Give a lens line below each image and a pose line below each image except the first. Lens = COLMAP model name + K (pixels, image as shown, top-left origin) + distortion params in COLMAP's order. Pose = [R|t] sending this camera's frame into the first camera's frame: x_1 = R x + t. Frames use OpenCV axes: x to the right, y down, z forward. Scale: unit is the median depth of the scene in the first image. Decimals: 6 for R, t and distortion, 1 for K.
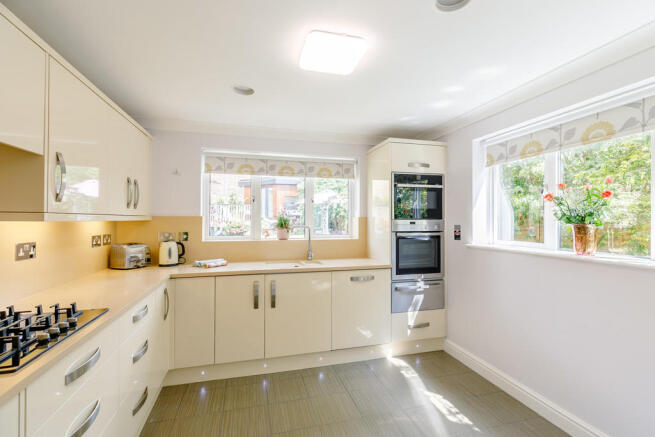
lens RADIAL K [[295.4, 0, 330.3], [0, 295.4, 218.4], [0, 0, 1]] dist [0.013389, 0.000566]
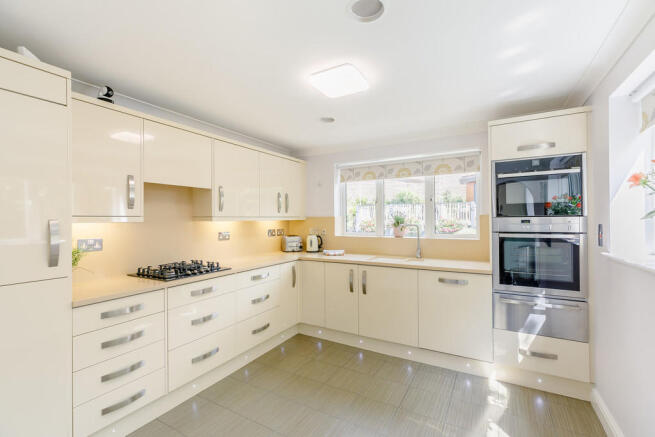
lens RADIAL K [[295.4, 0, 331.8], [0, 295.4, 218.7], [0, 0, 1]] dist [0.013389, 0.000566]
pose [[0.704744, -0.008439, -0.709411, 0.485390], [0.013251, 0.999911, 0.001269, 0.000565], [0.709338, -0.010295, 0.704794, 0.076125]]
